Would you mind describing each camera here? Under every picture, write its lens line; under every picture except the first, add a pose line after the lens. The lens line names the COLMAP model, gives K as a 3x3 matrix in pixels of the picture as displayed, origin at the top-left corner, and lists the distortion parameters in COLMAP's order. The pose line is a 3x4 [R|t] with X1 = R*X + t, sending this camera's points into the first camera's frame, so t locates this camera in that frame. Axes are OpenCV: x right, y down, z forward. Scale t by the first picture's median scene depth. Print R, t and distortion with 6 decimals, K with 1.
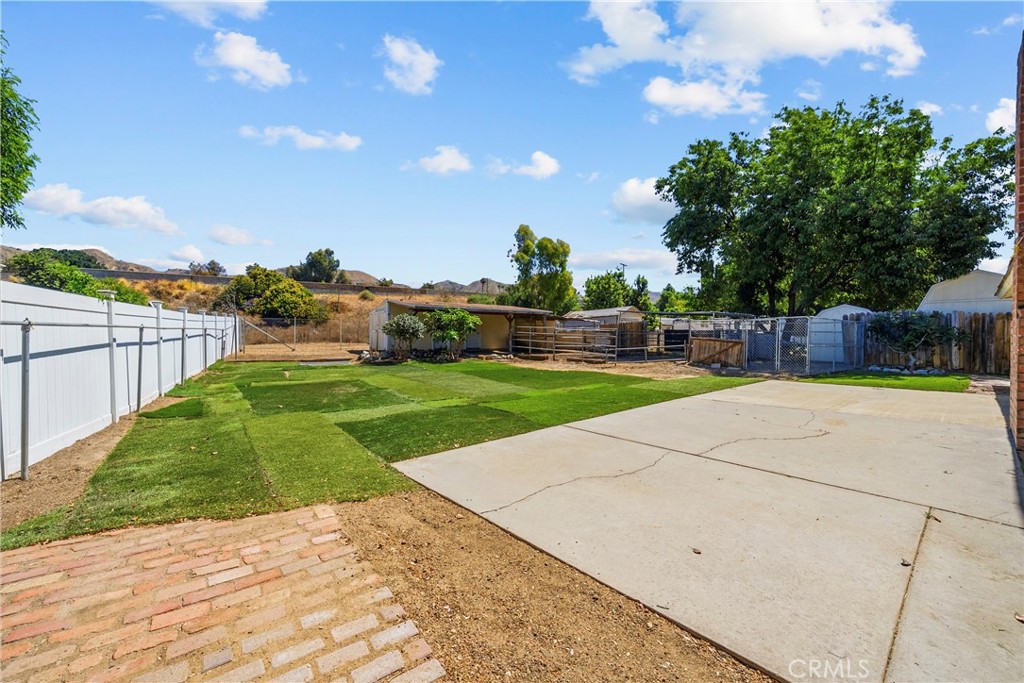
lens RADIAL K [[399.9, 0, 510.6], [0, 399.9, 343.0], [0, 0, 1]] dist [-0.001679, -0.000290]
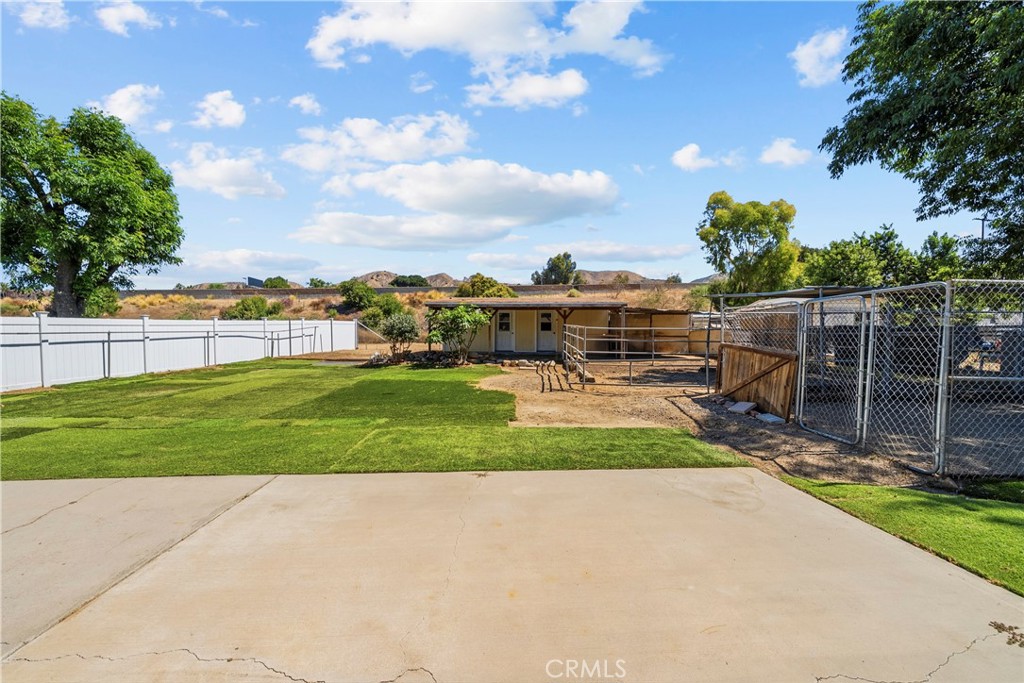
lens RADIAL K [[399.9, 0, 510.6], [0, 399.9, 343.0], [0, 0, 1]] dist [-0.001679, -0.000290]
pose [[0.807049, 0.009183, -0.590413, 0.171192], [-0.005723, 0.999954, 0.007729, -0.004954], [0.590456, -0.002859, 0.807065, 0.148165]]
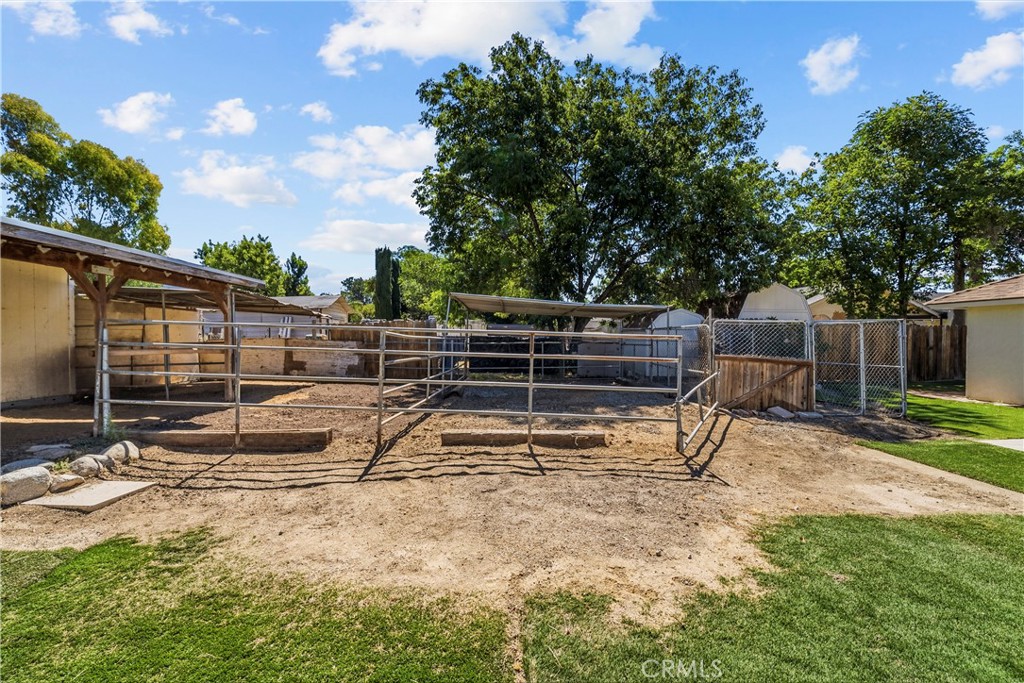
lens RADIAL K [[419.1, 0, 532.4], [0, 419.1, 342.6], [0, 0, 1]] dist [0.000396, -0.000005]
pose [[0.571839, -0.009732, 0.820308, -0.028975], [0.020799, 0.999780, -0.002638, -0.010471], [-0.820102, 0.018570, 0.571915, 0.286959]]
